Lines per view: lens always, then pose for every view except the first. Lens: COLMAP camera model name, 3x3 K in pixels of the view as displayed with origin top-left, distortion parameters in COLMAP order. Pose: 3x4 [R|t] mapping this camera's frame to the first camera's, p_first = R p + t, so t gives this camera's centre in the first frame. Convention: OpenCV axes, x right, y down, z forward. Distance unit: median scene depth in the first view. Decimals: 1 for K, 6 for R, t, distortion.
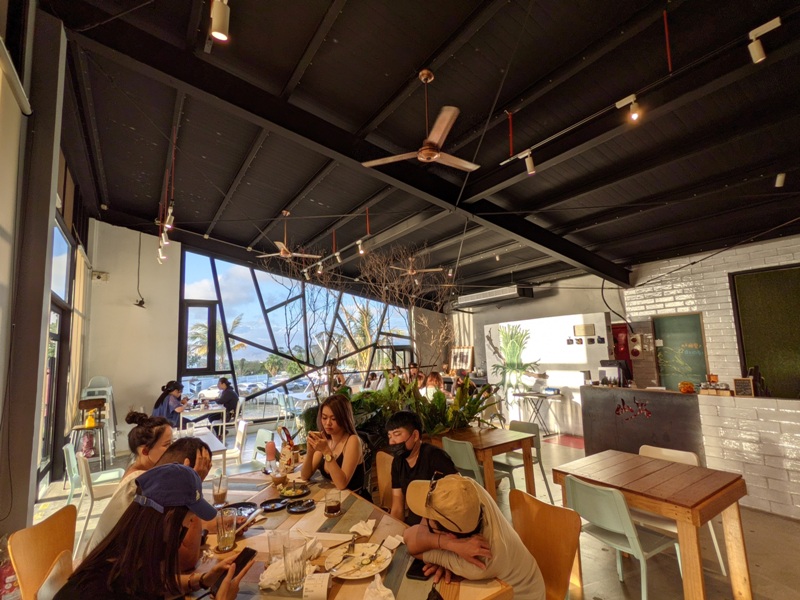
lens RADIAL K [[388.5, 0, 400.0], [0, 388.5, 300.0], [0, 0, 1]] dist [0.000079, 0.000675]
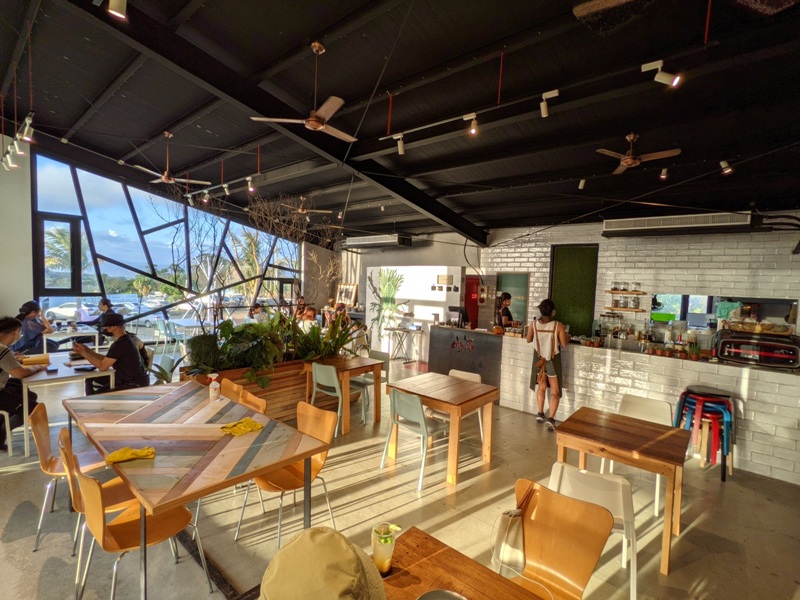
lens RADIAL K [[388.5, 0, 400.0], [0, 388.5, 300.0], [0, 0, 1]] dist [0.000079, 0.000675]
pose [[0.961422, 0.057351, 0.269033, 0.017042], [-0.103834, 0.981334, 0.161868, -0.037395], [-0.254728, -0.183558, 0.949431, -0.110619]]
